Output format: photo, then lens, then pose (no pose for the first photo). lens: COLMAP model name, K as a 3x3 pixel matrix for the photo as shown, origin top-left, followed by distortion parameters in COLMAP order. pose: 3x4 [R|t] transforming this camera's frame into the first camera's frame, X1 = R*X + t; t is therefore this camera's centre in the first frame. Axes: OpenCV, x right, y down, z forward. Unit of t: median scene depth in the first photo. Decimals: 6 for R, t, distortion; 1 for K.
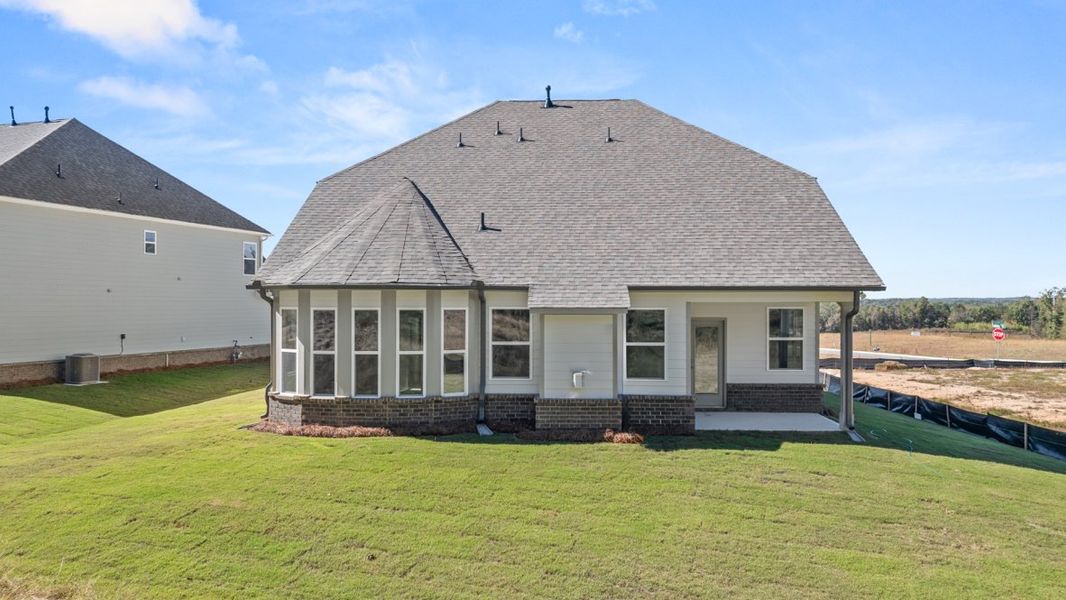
lens RADIAL K [[720.1, 0, 533.0], [0, 720.1, 300.0], [0, 0, 1]] dist [-0.026506, -0.003379]
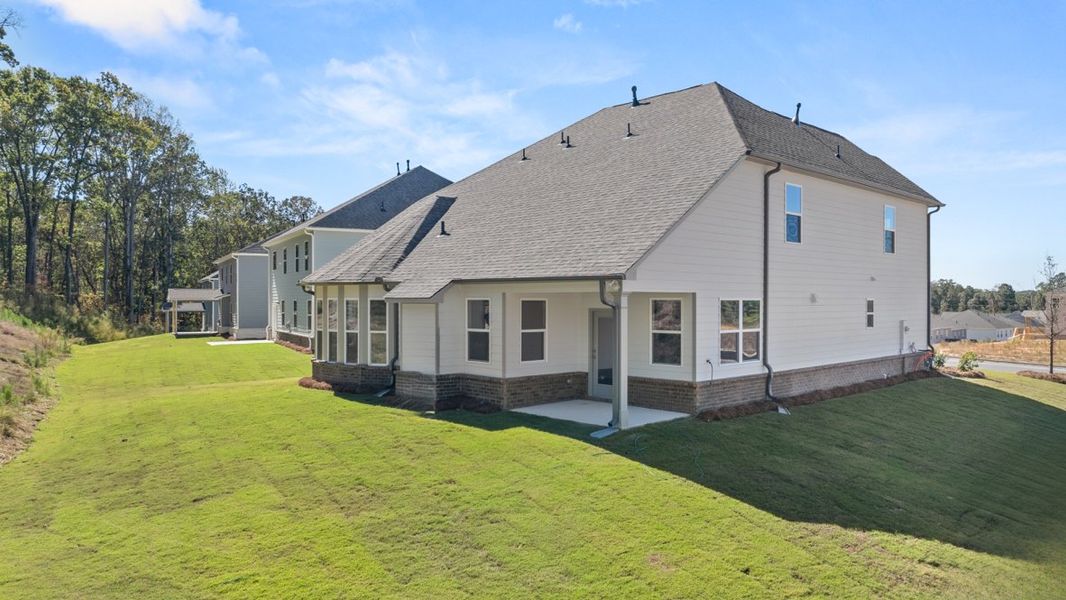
lens RADIAL K [[720.1, 0, 533.0], [0, 720.1, 300.0], [0, 0, 1]] dist [-0.026506, -0.003379]
pose [[0.748149, 0.001264, -0.663529, 0.977266], [0.006523, 0.999936, 0.009260, 0.003359], [0.663498, -0.011256, 0.748093, 0.210499]]
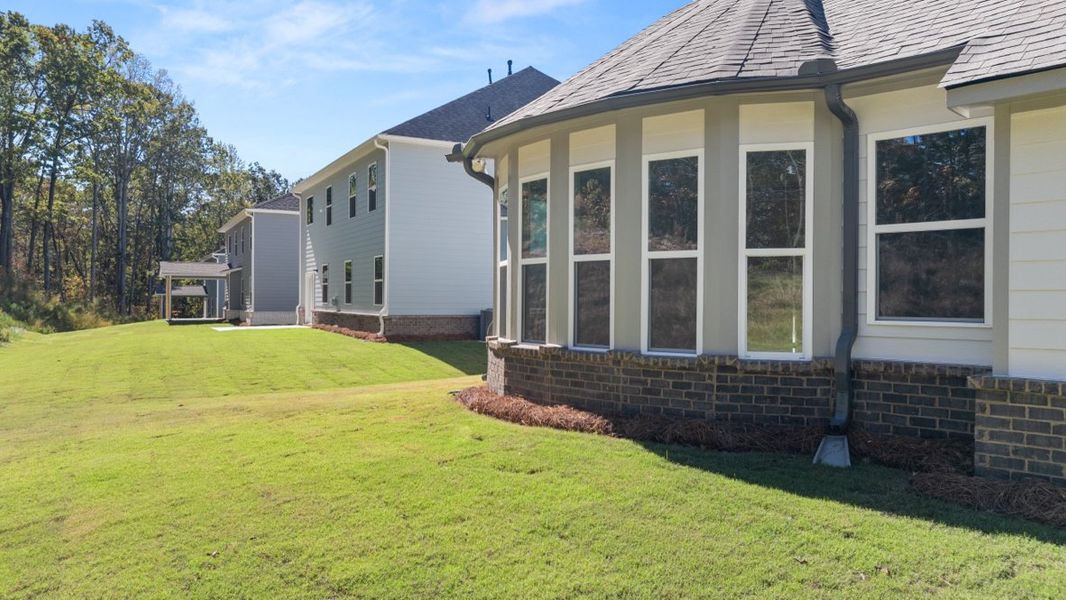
lens RADIAL K [[752.2, 0, 532.7], [0, 752.2, 293.5], [0, 0, 1]] dist [-0.024374, 0.001006]
pose [[0.736064, 0.002688, -0.676907, 0.080099], [0.000467, 0.999990, 0.004479, 0.094499], [0.676912, -0.003613, 0.736055, 0.595202]]
